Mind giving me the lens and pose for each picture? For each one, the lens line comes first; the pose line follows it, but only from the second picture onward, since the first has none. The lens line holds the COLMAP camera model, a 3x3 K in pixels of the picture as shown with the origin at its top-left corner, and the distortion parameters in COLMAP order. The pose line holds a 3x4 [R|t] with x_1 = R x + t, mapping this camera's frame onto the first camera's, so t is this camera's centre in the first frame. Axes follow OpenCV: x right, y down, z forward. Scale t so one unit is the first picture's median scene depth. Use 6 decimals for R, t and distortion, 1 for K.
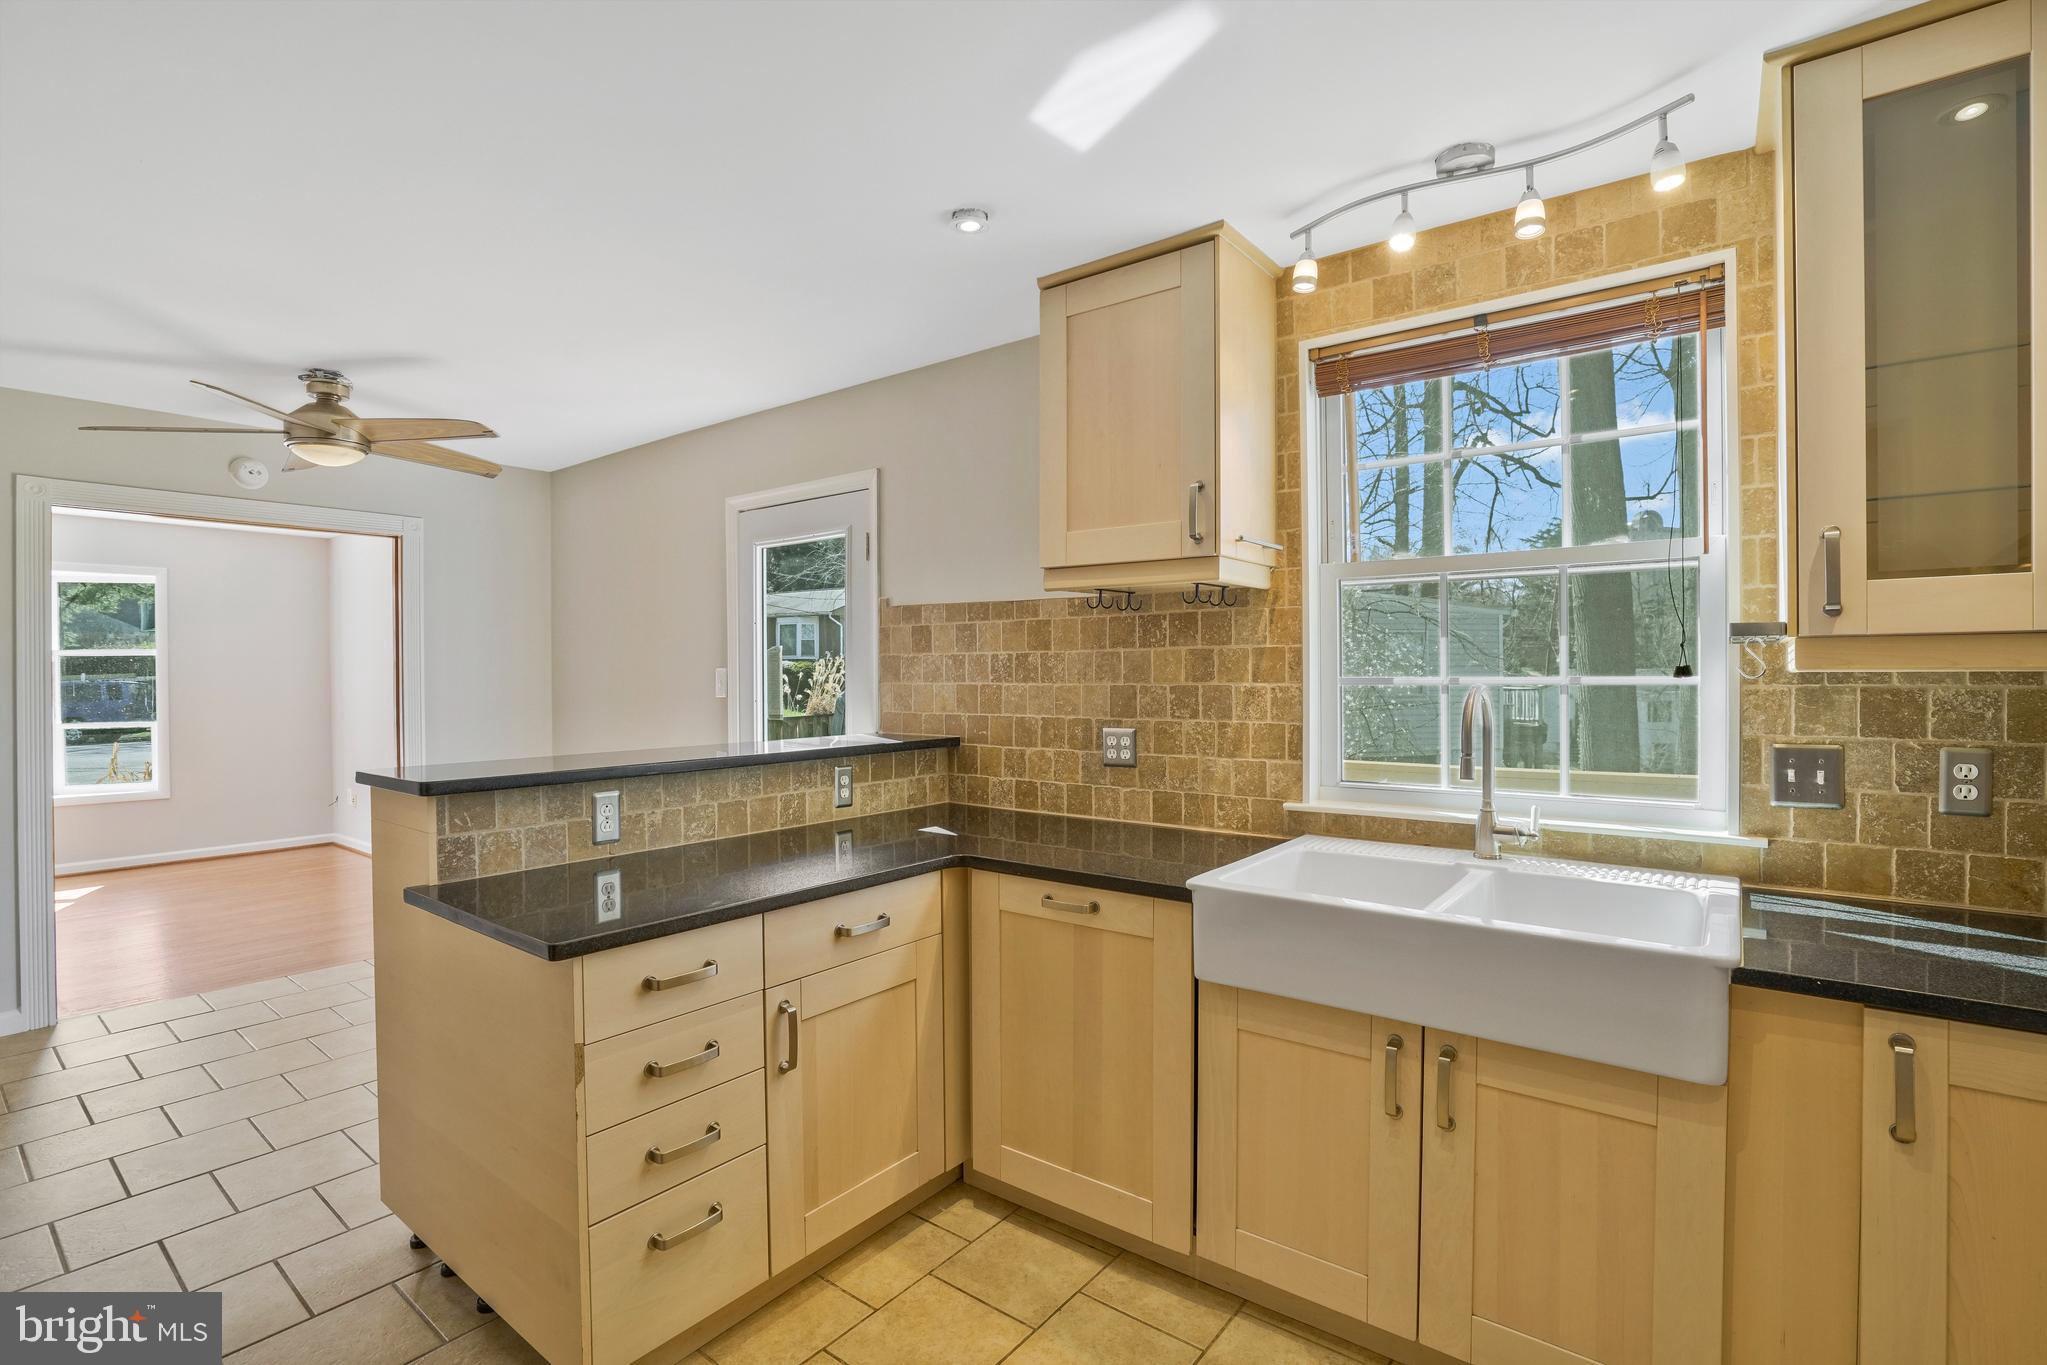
lens RADIAL K [[954.2, 0, 1033.2], [0, 954.2, 679.2], [0, 0, 1]] dist [-0.049638, 0.018136]
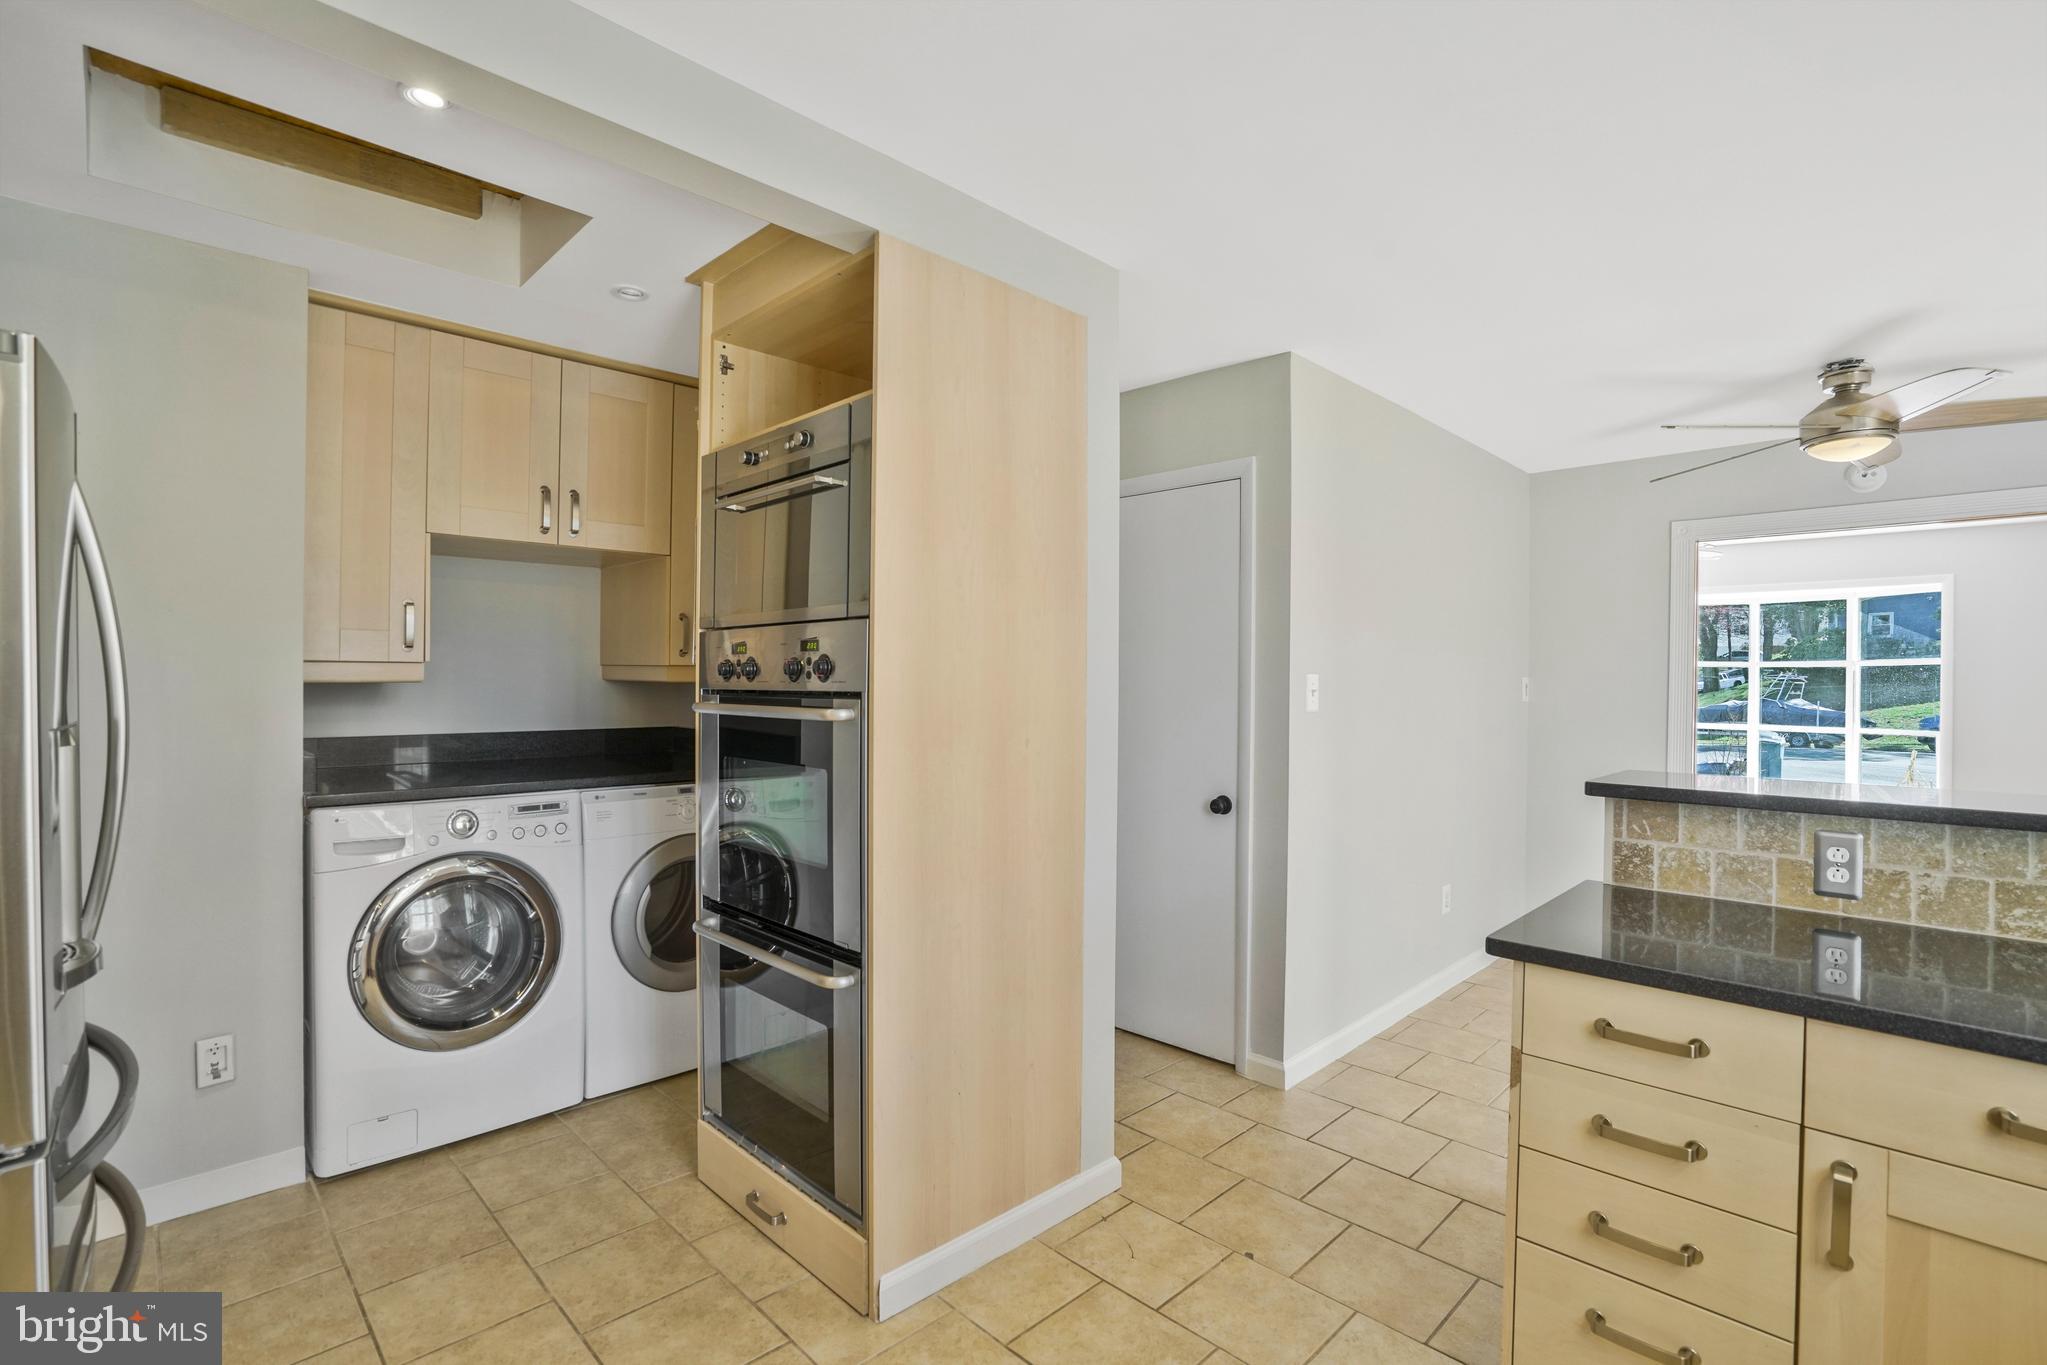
lens RADIAL K [[954.2, 0, 1013.5], [0, 954.2, 673.2], [0, 0, 1]] dist [-0.049638, 0.018136]
pose [[-0.140803, -0.002656, -0.990034, 0.388507], [-0.016140, 0.999870, -0.000387, -0.000655], [0.989906, 0.015925, -0.140828, 0.408191]]
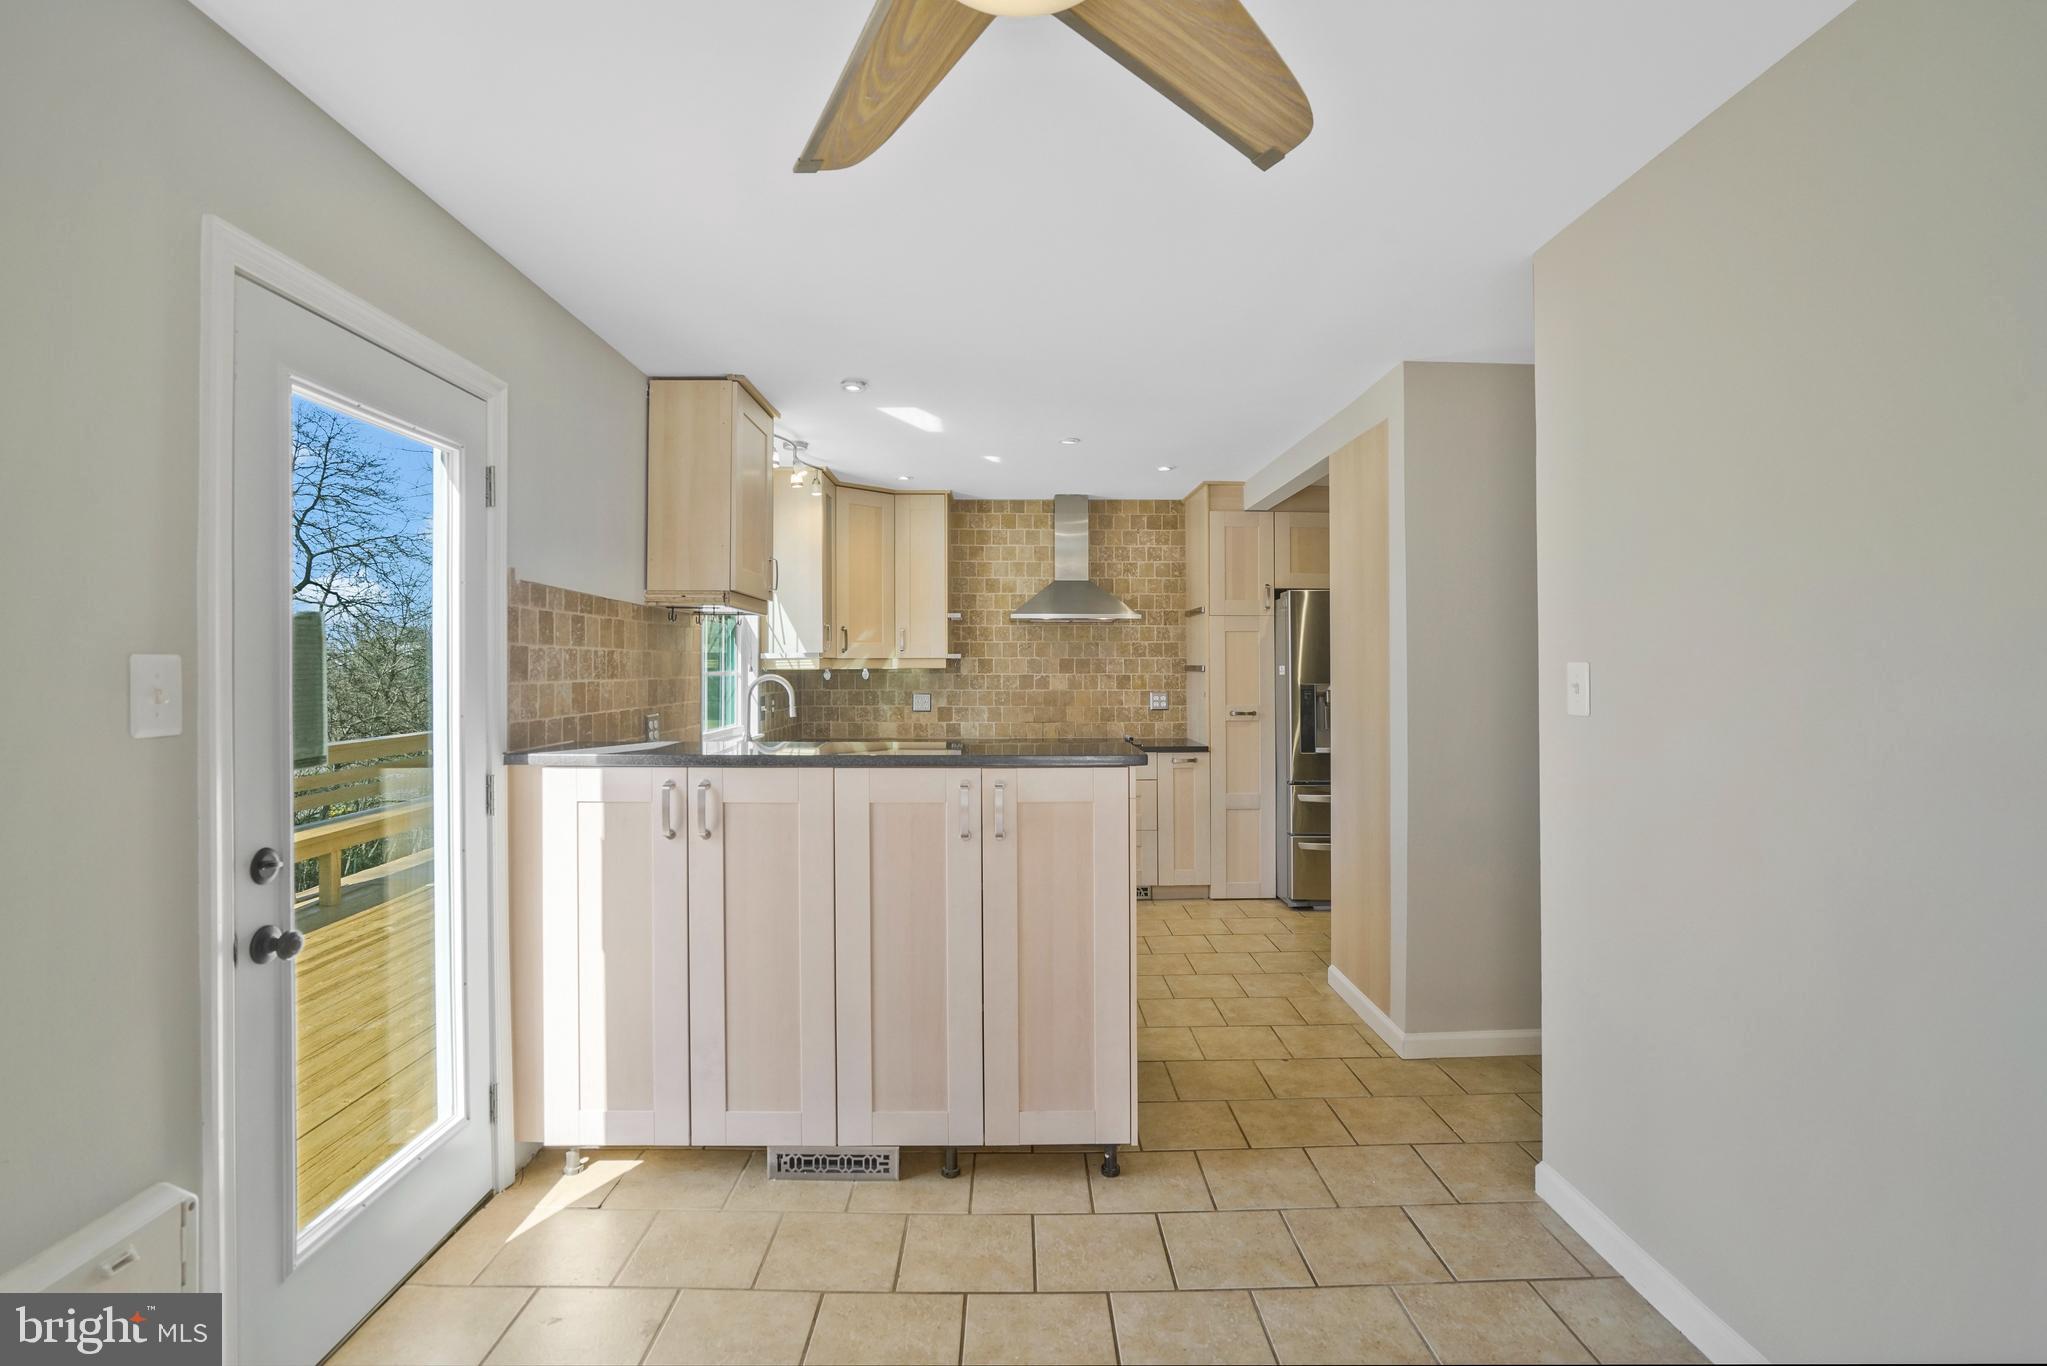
lens RADIAL K [[954.2, 0, 1032.1], [0, 954.2, 645.8], [0, 0, 1]] dist [-0.049638, 0.018136]
pose [[-0.624267, 0.023551, 0.780856, -1.406031], [0.010768, 0.999710, -0.021543, -0.006700], [-0.781137, -0.005041, -0.624340, 1.655433]]
